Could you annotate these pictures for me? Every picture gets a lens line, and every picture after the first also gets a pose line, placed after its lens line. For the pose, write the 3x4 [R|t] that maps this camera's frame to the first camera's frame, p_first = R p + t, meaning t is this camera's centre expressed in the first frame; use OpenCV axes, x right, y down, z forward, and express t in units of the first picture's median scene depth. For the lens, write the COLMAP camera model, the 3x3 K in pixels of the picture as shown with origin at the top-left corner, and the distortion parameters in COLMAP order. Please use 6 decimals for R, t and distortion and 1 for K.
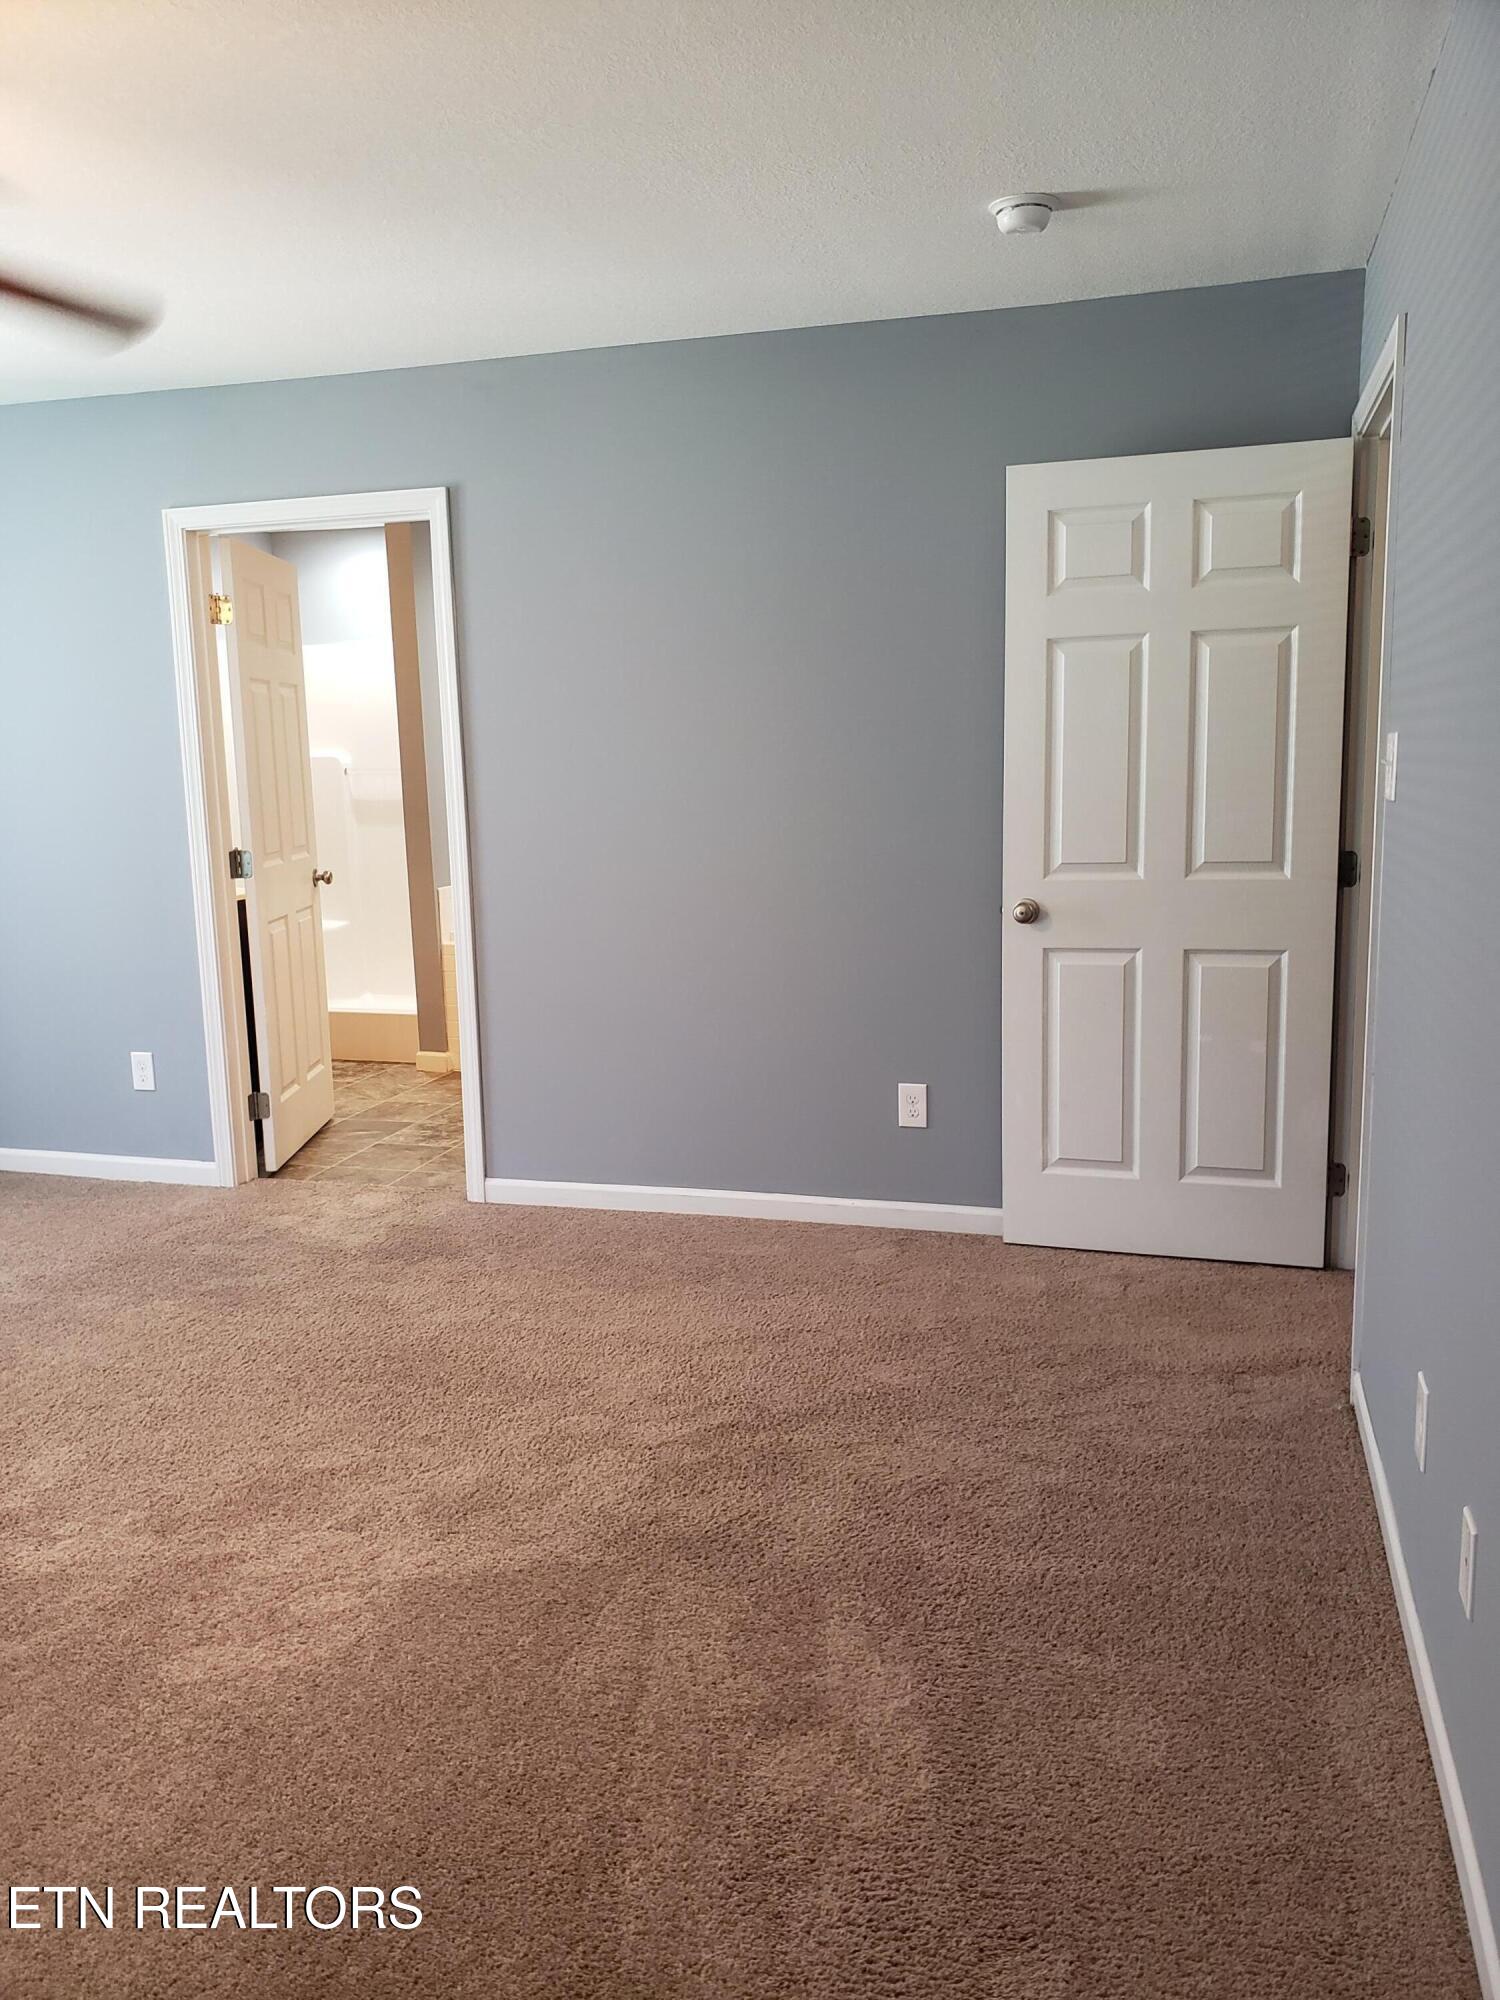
lens RADIAL K [[1542.5, 0, 757.7], [0, 1542.5, 1011.9], [0, 0, 1]] dist [-0.012094, 0.018418]
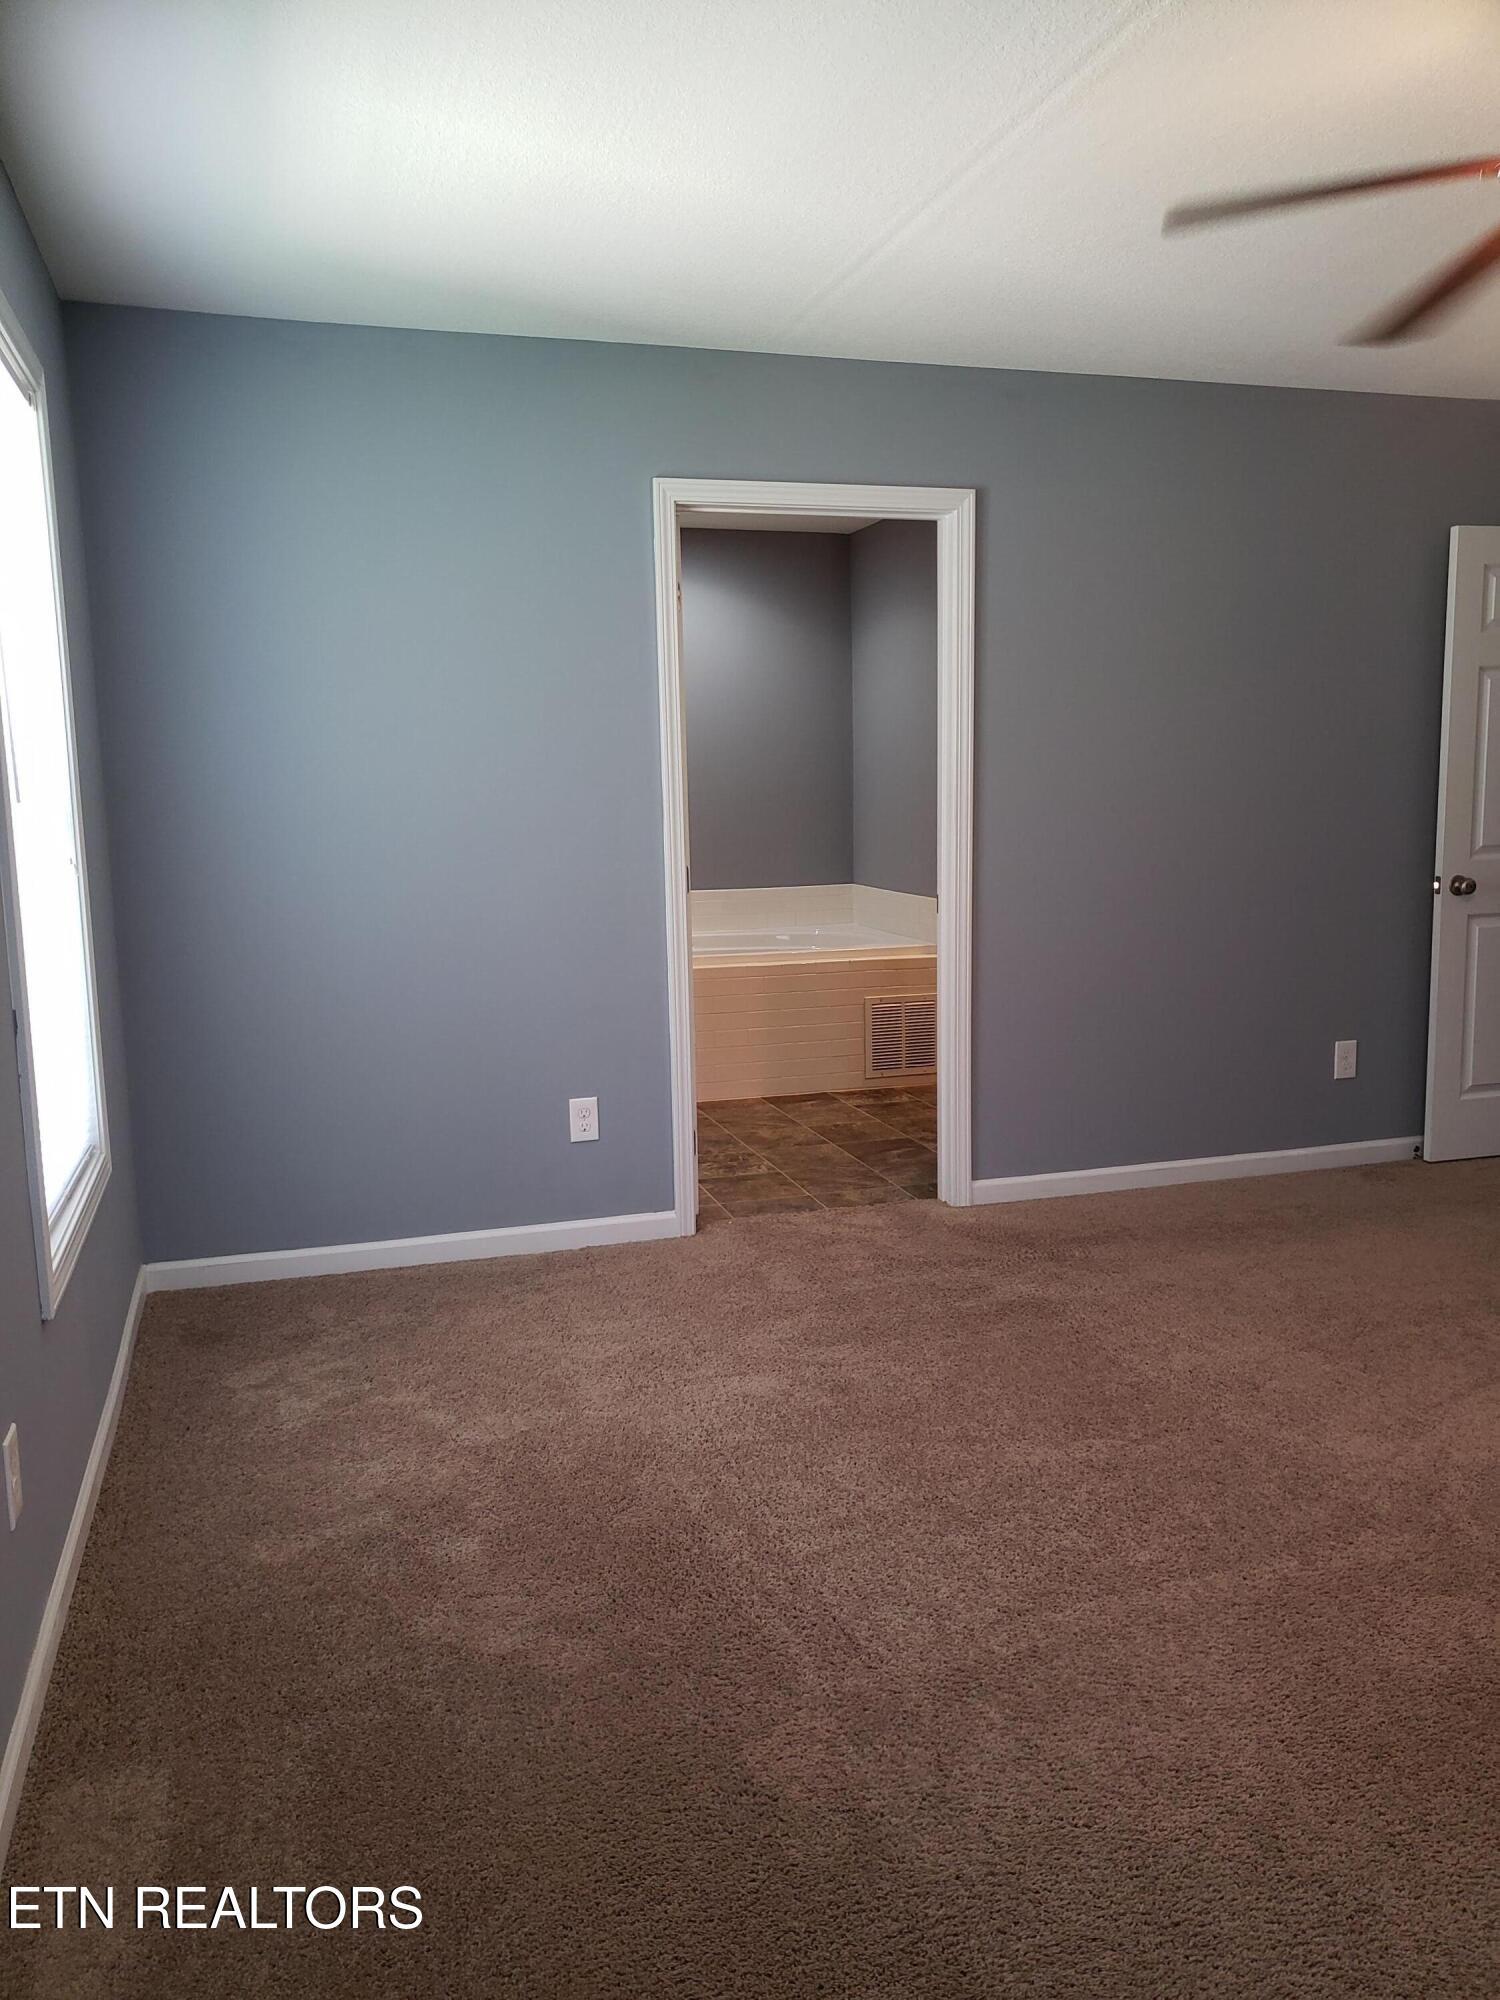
lens RADIAL K [[1542.5, 0, 757.5], [0, 1542.5, 978.3], [0, 0, 1]] dist [-0.012094, 0.018418]
pose [[0.845487, -0.067875, 0.529665, -0.791146], [0.087387, 0.996104, -0.011845, -0.022038], [-0.526797, 0.056301, 0.848124, 0.217599]]
